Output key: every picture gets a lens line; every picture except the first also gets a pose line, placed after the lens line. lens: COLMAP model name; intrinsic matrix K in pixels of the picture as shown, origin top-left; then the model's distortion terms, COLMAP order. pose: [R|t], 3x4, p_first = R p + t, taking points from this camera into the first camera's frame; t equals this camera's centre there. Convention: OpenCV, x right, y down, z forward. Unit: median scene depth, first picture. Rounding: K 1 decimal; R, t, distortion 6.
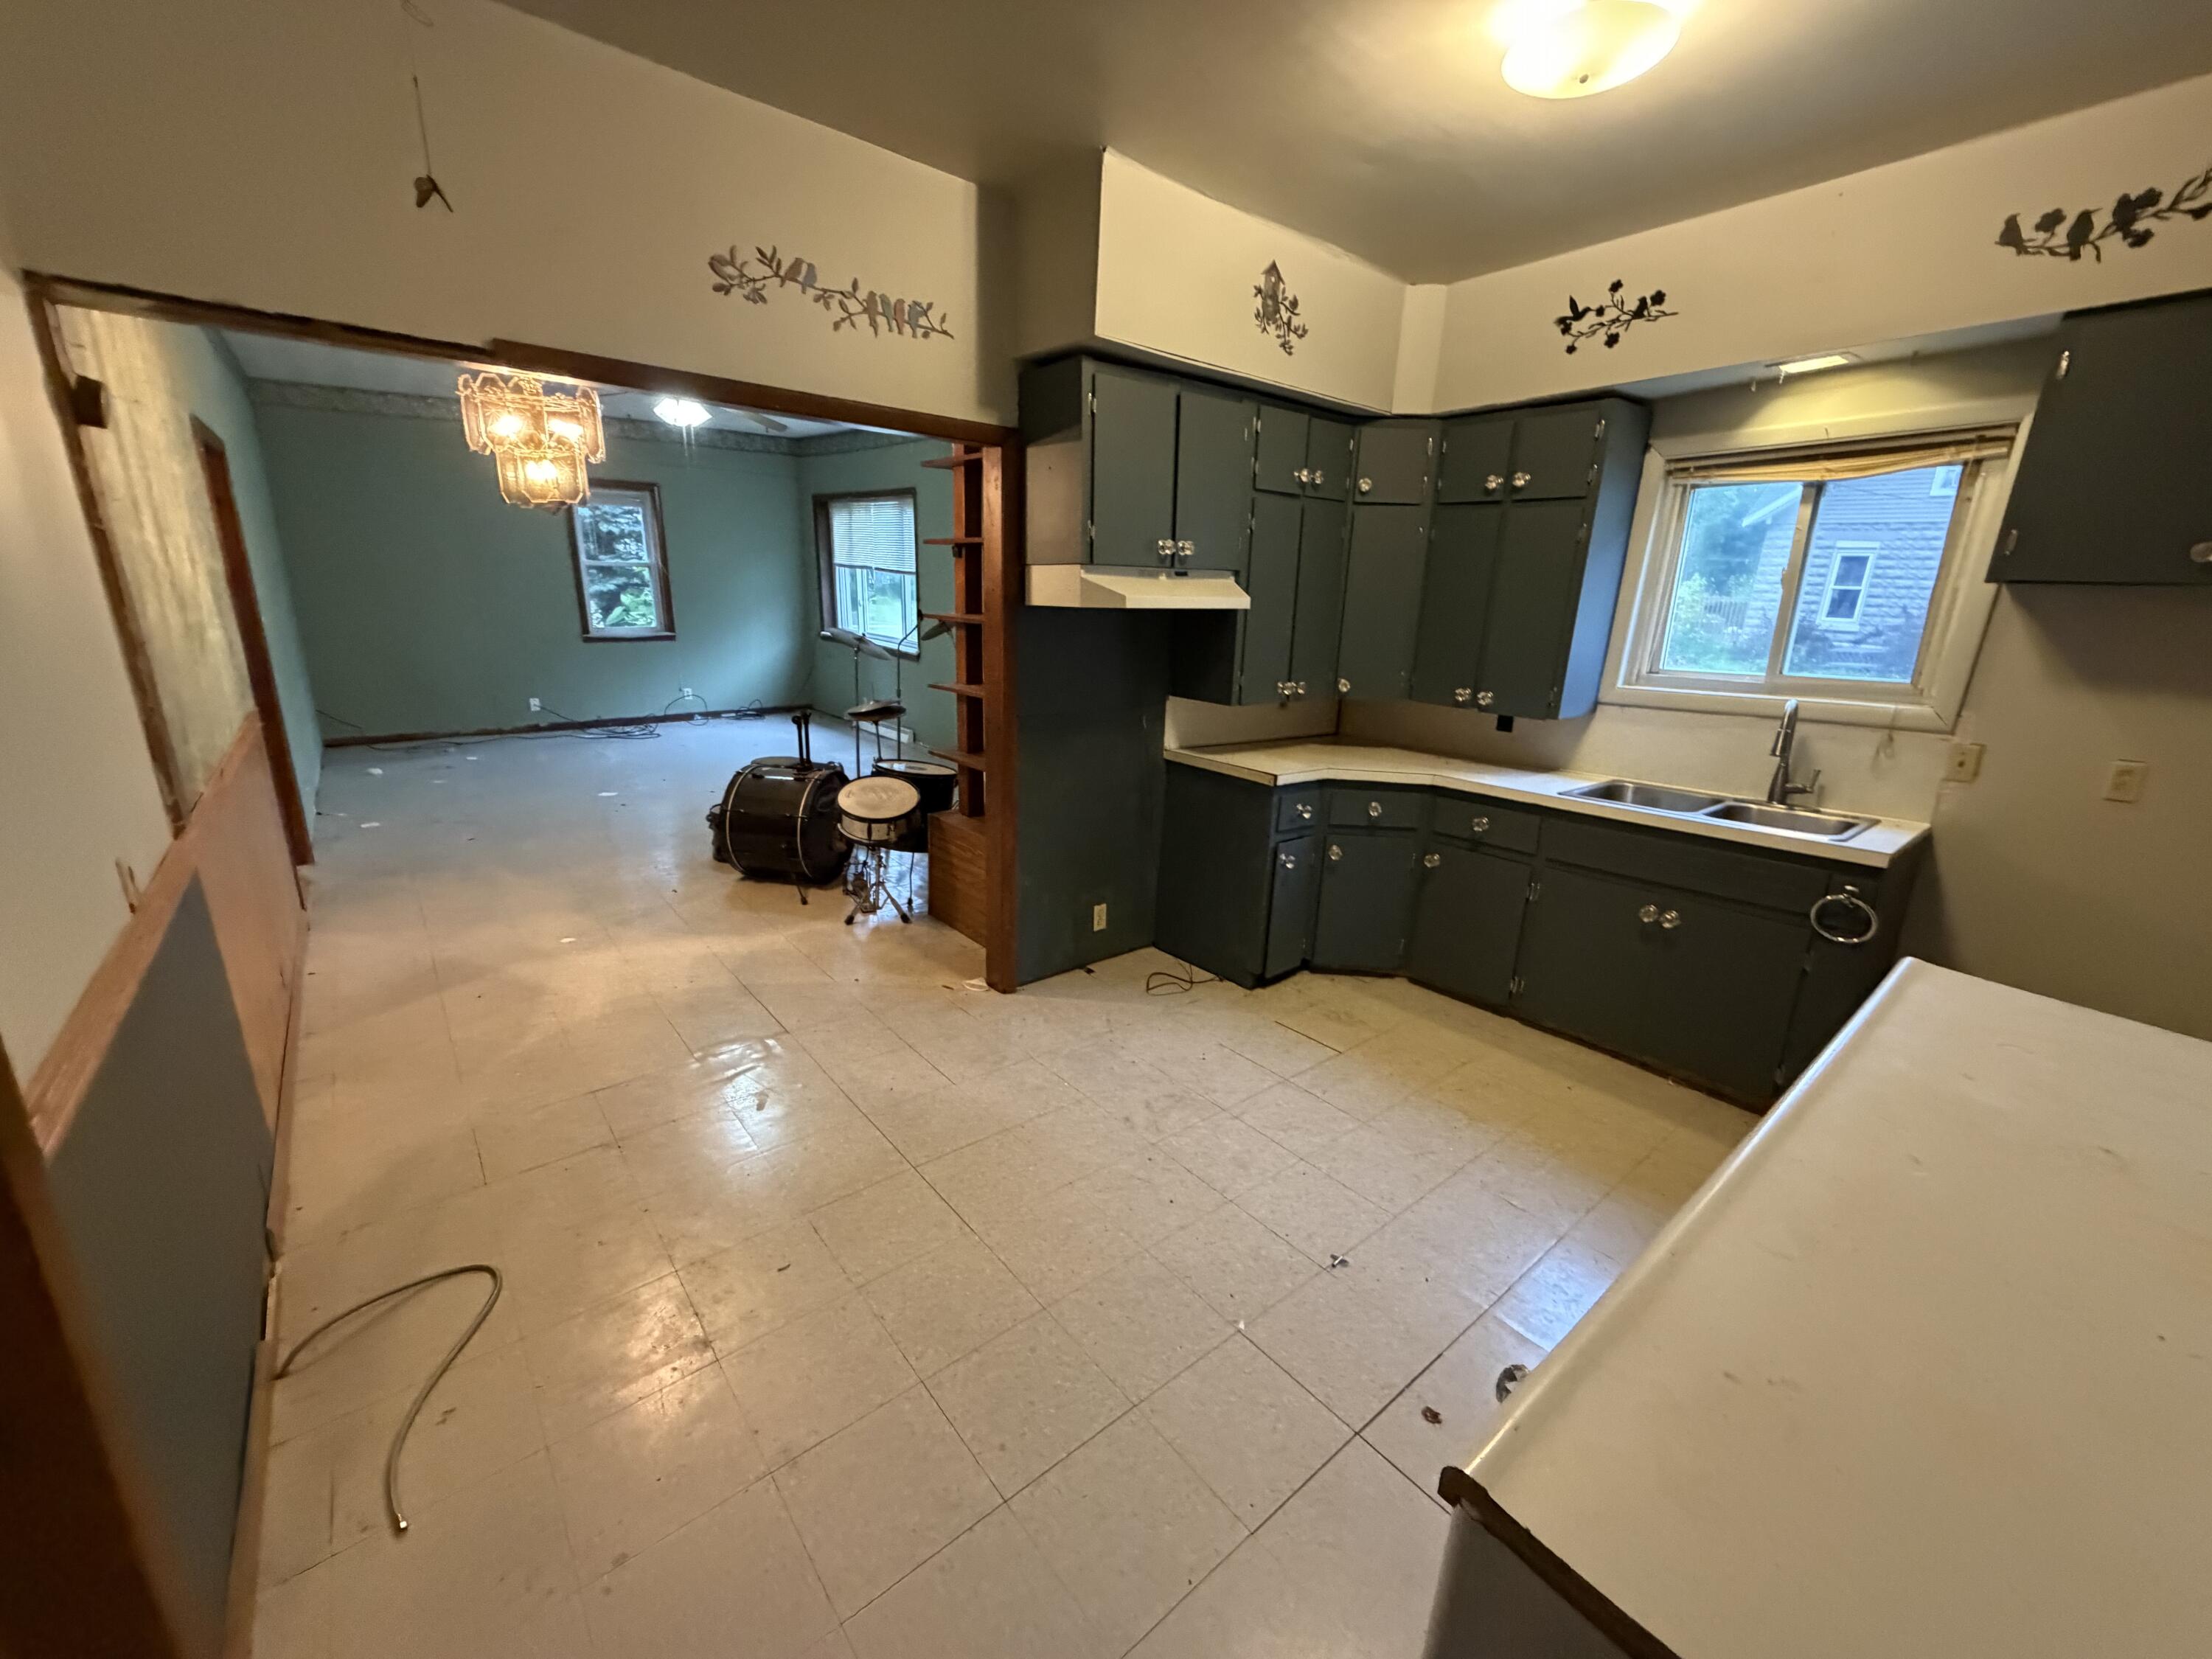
lens RADIAL K [[880.7, 0, 1101.4], [0, 880.7, 829.6], [0, 0, 1]] dist [-0.001072, 0.000087]
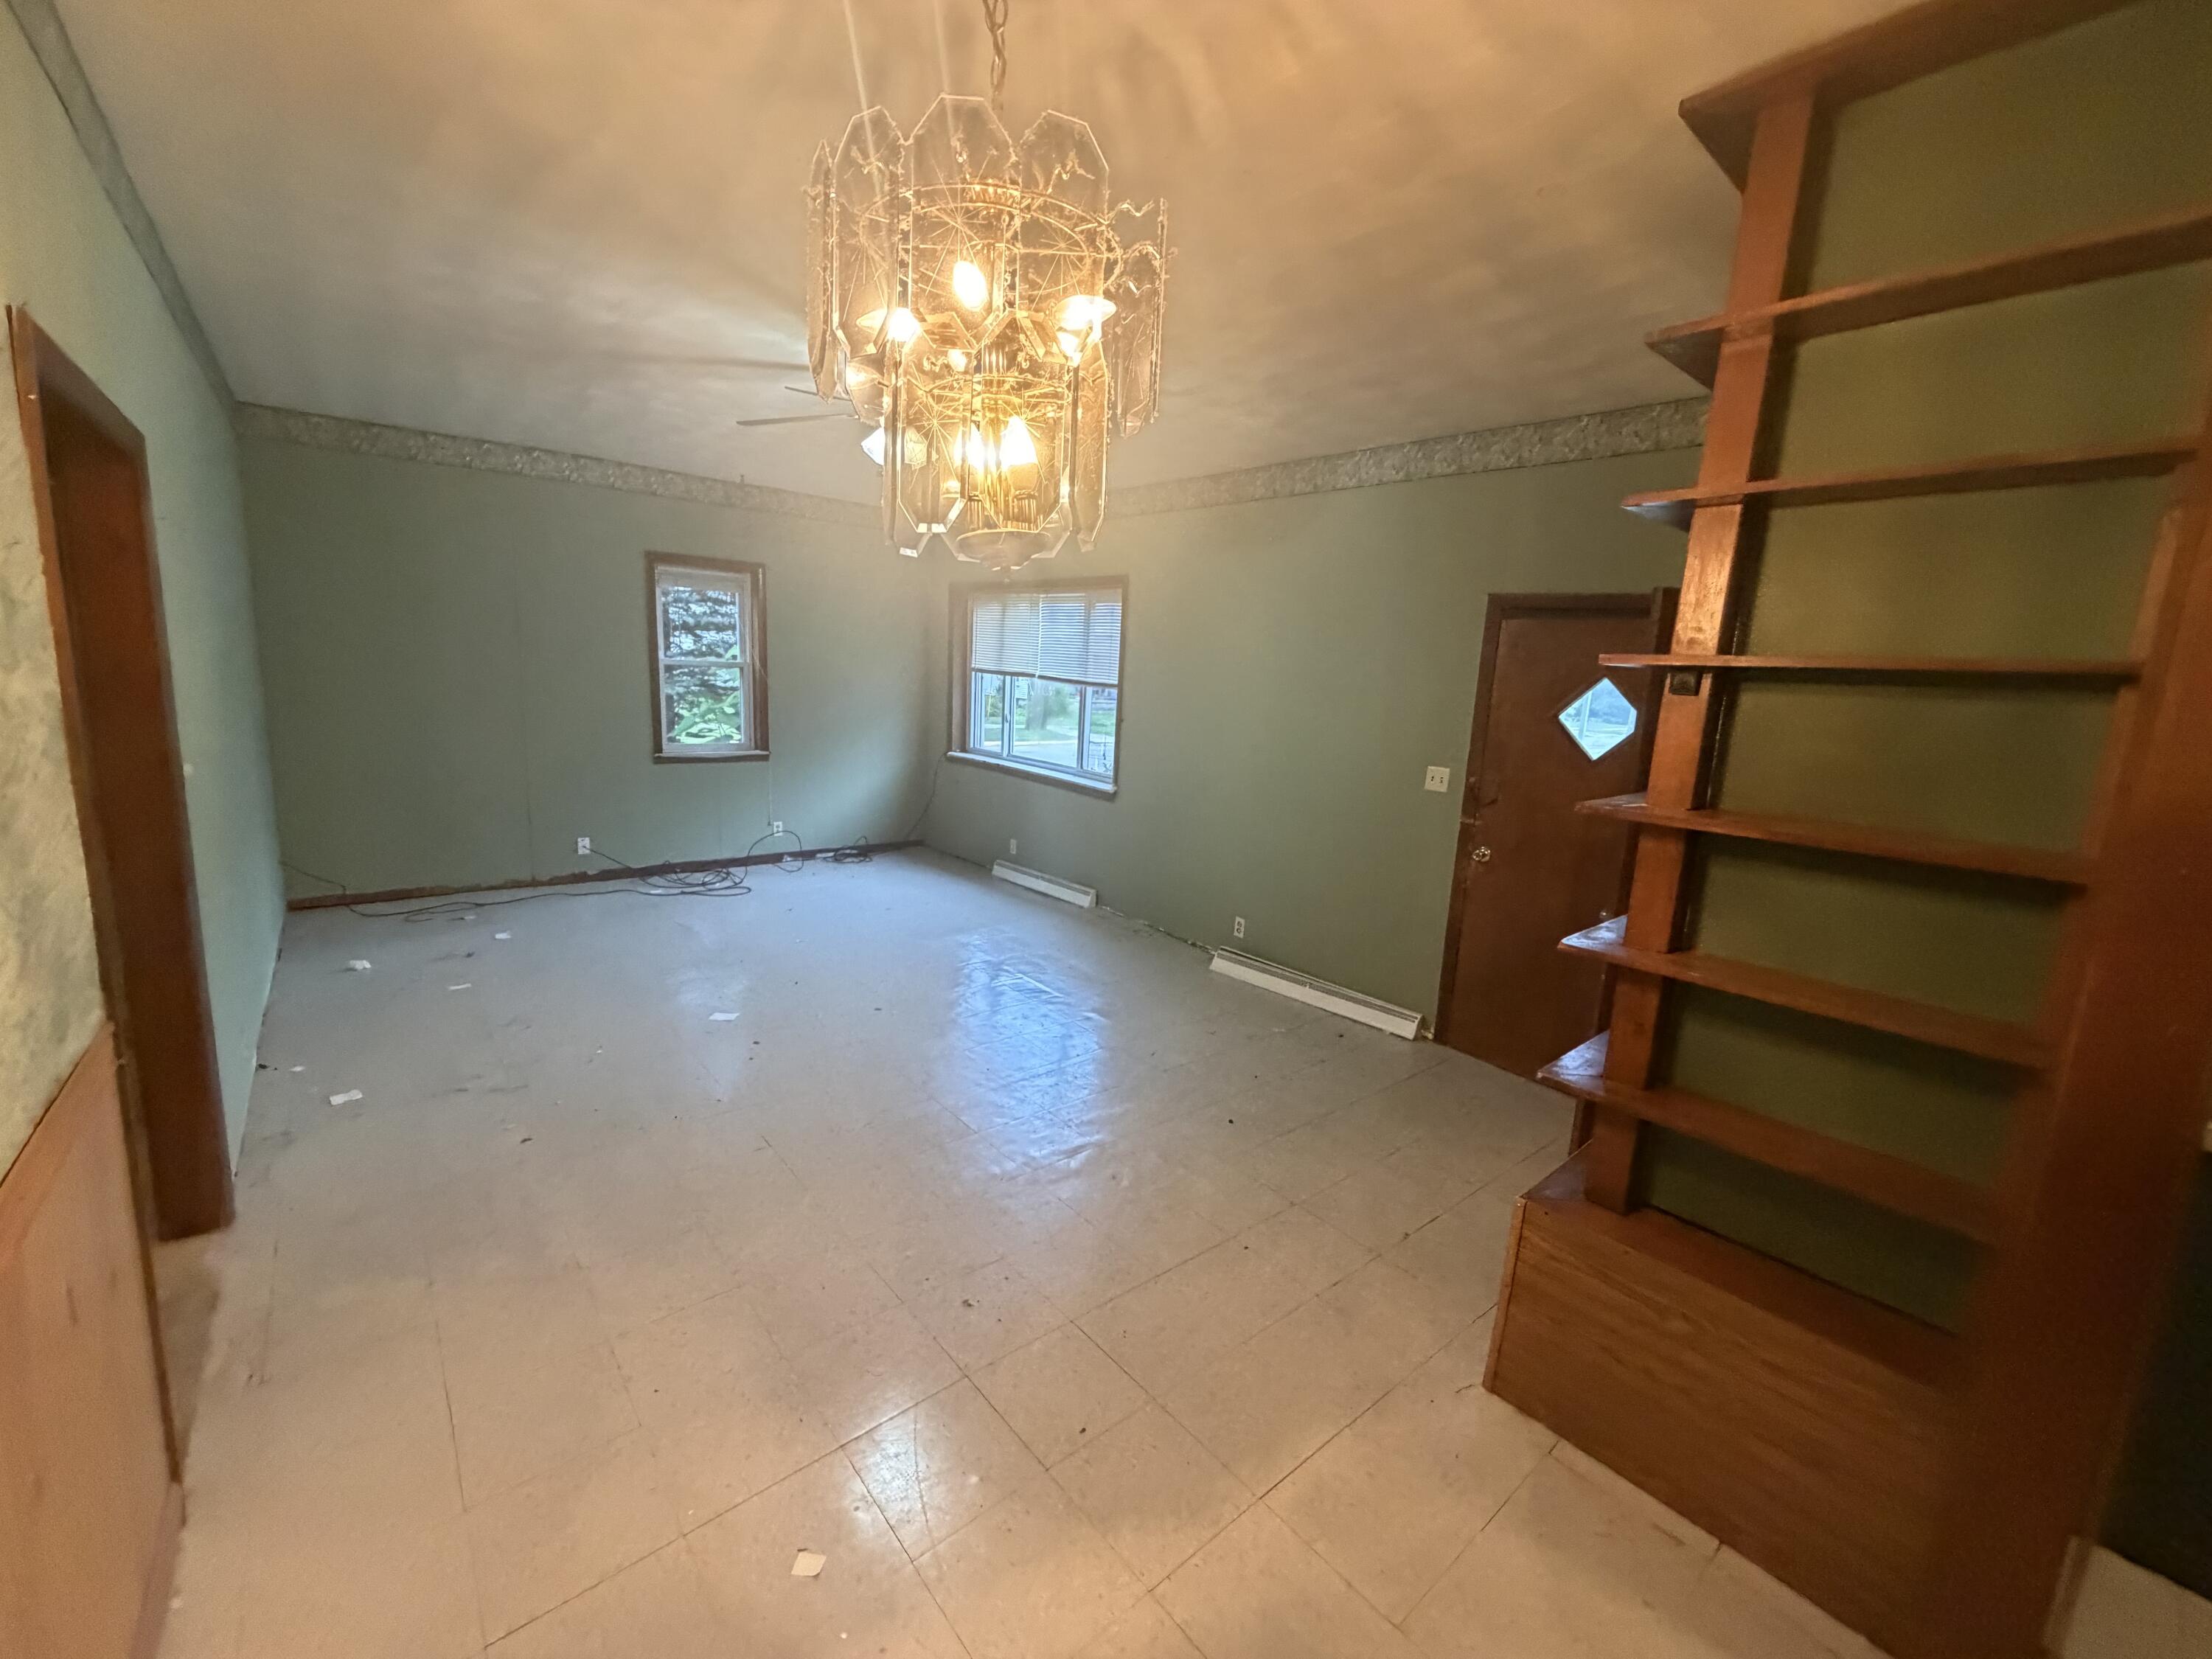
lens RADIAL K [[882.3, 0, 1106.0], [0, 882.3, 829.5], [0, 0, 1]] dist [-0.001032, -0.000086]
pose [[0.999573, 0.017726, 0.023208, -0.567709], [-0.015141, 0.994124, -0.107184, -0.213180], [-0.024972, 0.106787, 0.993968, 0.637107]]
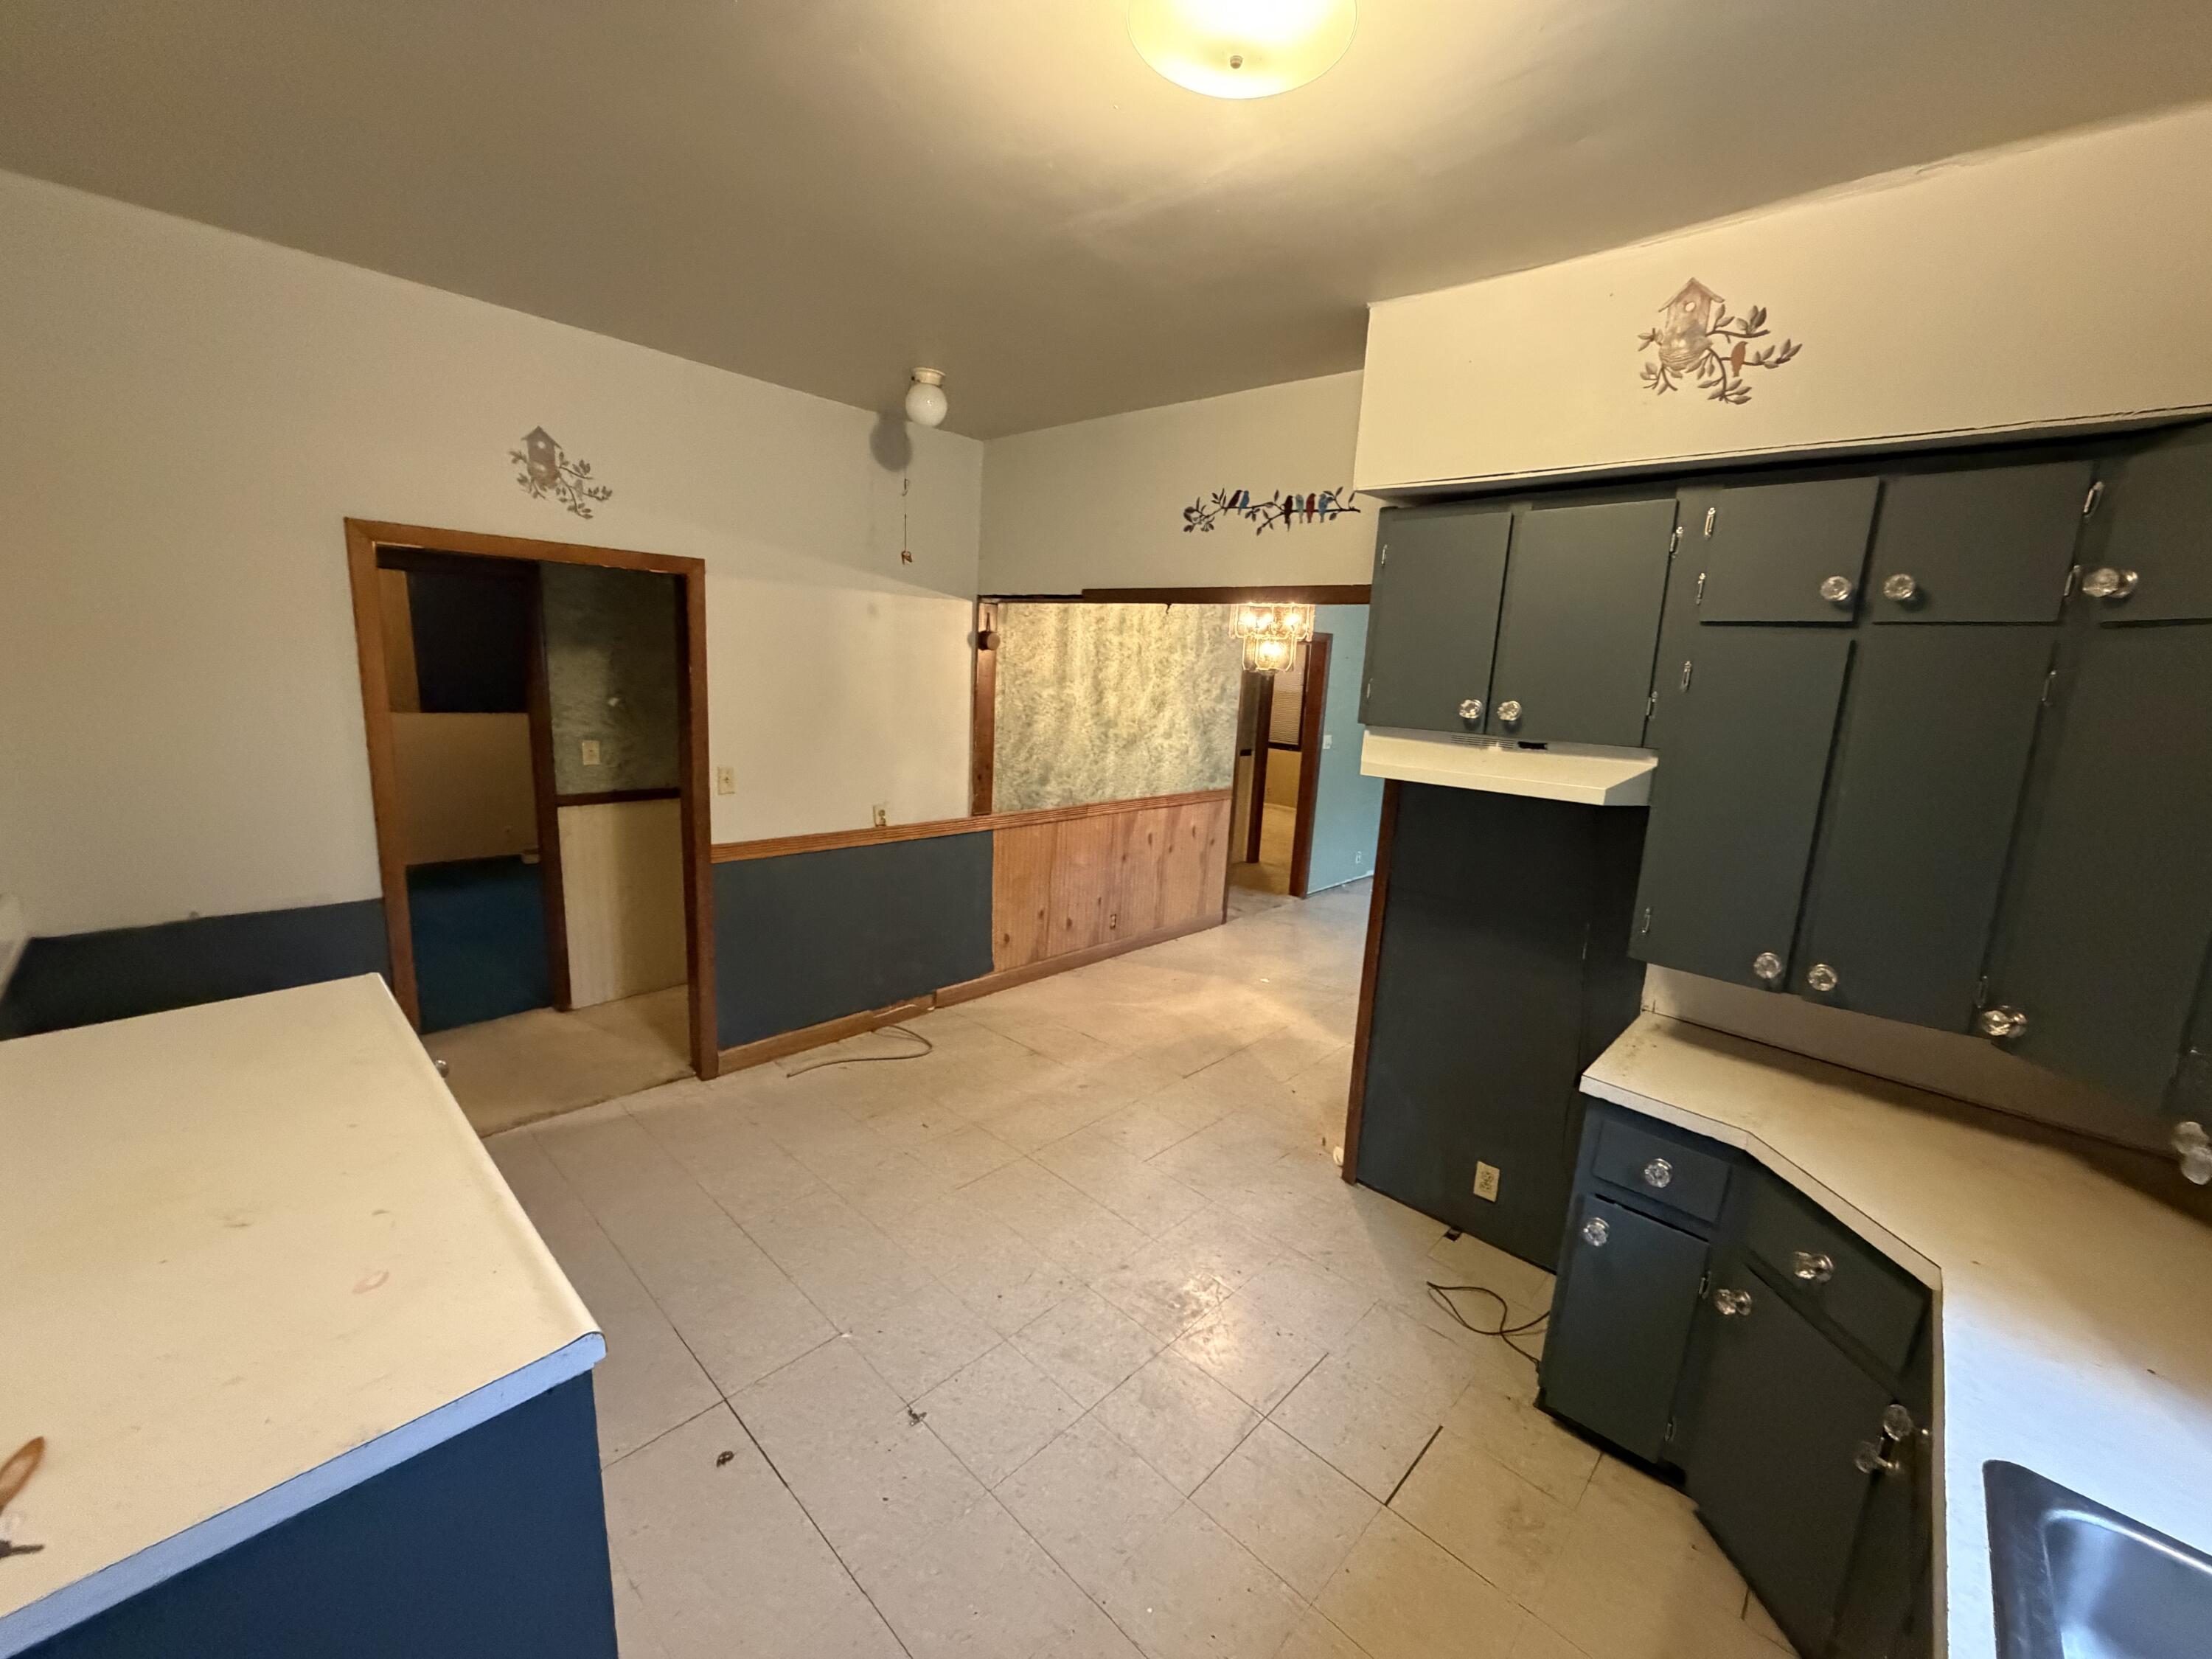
lens RADIAL K [[880.7, 0, 1101.4], [0, 880.7, 829.6], [0, 0, 1]] dist [-0.001072, 0.000087]
pose [[0.121462, 0.157476, -0.980025, 0.762287], [-0.314640, 0.942526, 0.112455, -0.193532], [0.941408, 0.294696, 0.164029, 0.563632]]
